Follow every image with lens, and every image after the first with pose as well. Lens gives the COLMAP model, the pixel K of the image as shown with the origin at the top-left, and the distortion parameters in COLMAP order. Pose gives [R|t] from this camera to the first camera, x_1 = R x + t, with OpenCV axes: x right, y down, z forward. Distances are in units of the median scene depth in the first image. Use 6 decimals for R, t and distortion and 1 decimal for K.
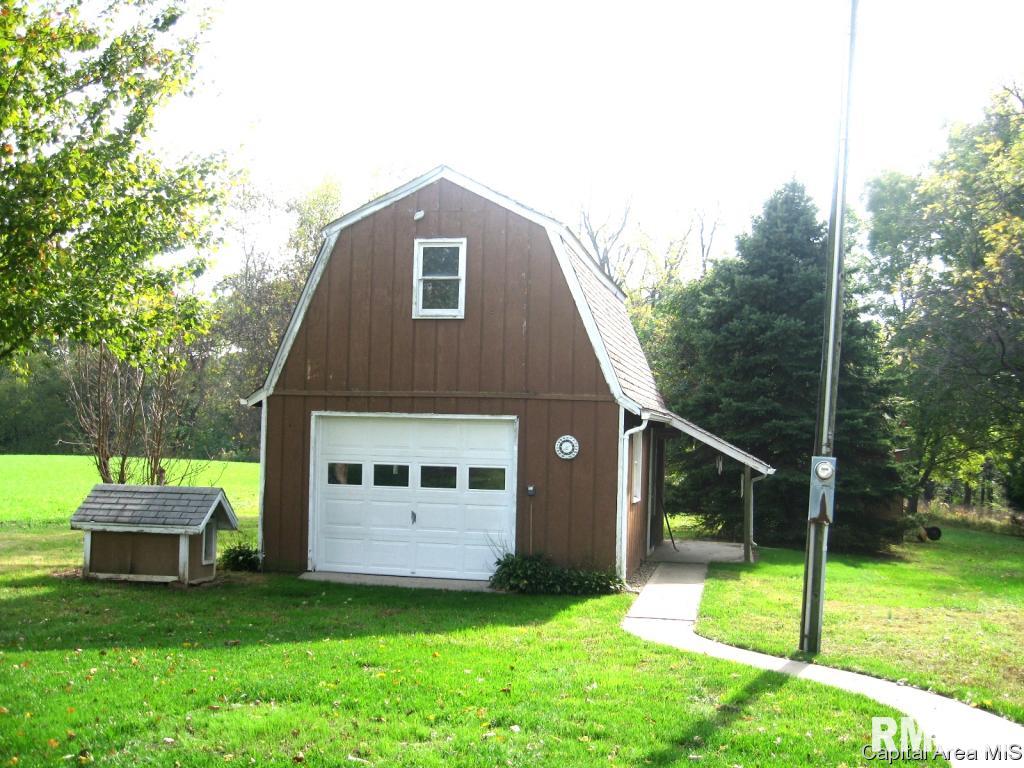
lens RADIAL K [[1124.5, 0, 512.0], [0, 1124.5, 384.0], [0, 0, 1]] dist [-0.151746, 0.155742]
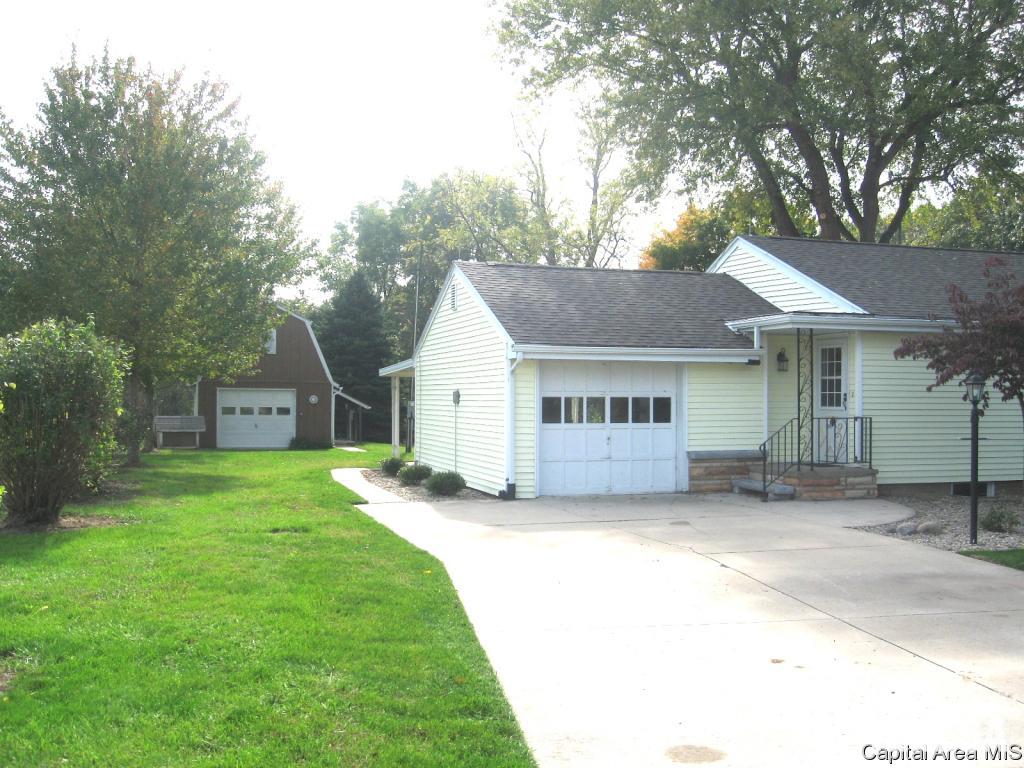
lens RADIAL K [[1124.5, 0, 512.0], [0, 1124.5, 384.0], [0, 0, 1]] dist [-0.151746, 0.155742]
pose [[0.882798, -0.012237, 0.469593, -0.844247], [-0.017457, 0.998115, 0.058829, -0.163193], [-0.469428, -0.060132, 0.880921, -1.784750]]
